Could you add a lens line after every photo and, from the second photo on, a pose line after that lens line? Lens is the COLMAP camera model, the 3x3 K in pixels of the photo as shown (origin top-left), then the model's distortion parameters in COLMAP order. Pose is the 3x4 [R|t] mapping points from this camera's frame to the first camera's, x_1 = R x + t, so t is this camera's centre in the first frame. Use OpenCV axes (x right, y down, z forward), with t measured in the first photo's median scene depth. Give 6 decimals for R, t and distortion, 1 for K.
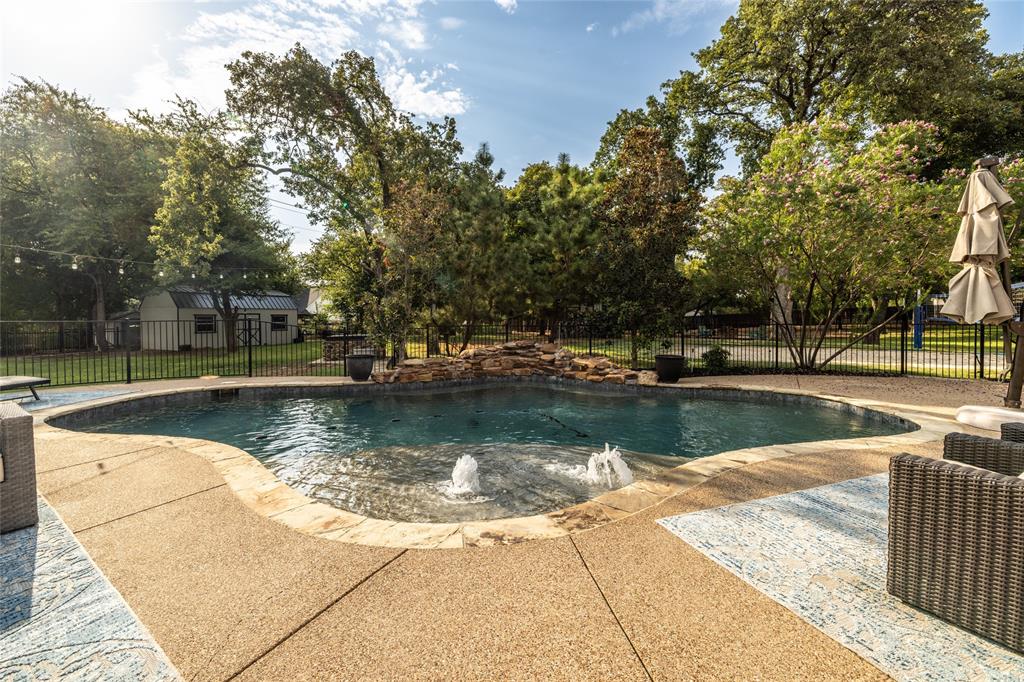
lens RADIAL K [[427.0, 0, 510.0], [0, 427.0, 327.0], [0, 0, 1]] dist [-0.022401, 0.014805]
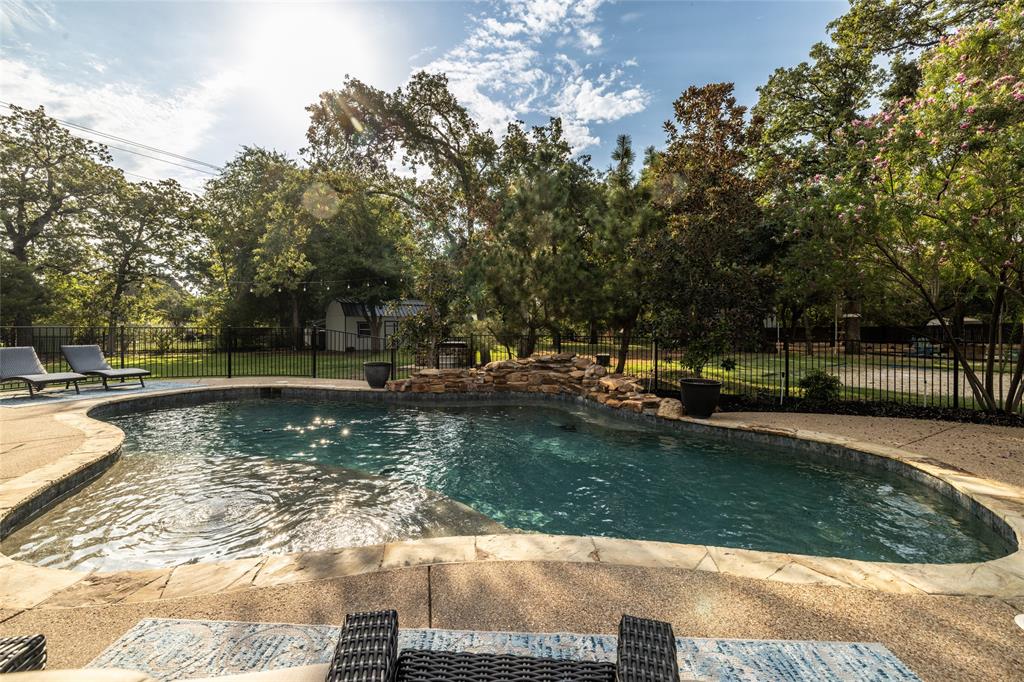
lens RADIAL K [[435.3, 0, 512.0], [0, 435.3, 322.7], [0, 0, 1]] dist [0.001140, -0.000522]
pose [[0.918112, 0.005896, -0.396277, 0.297946], [-0.016494, 0.999591, -0.023341, -0.009399], [0.395977, 0.027966, 0.917834, 0.129827]]
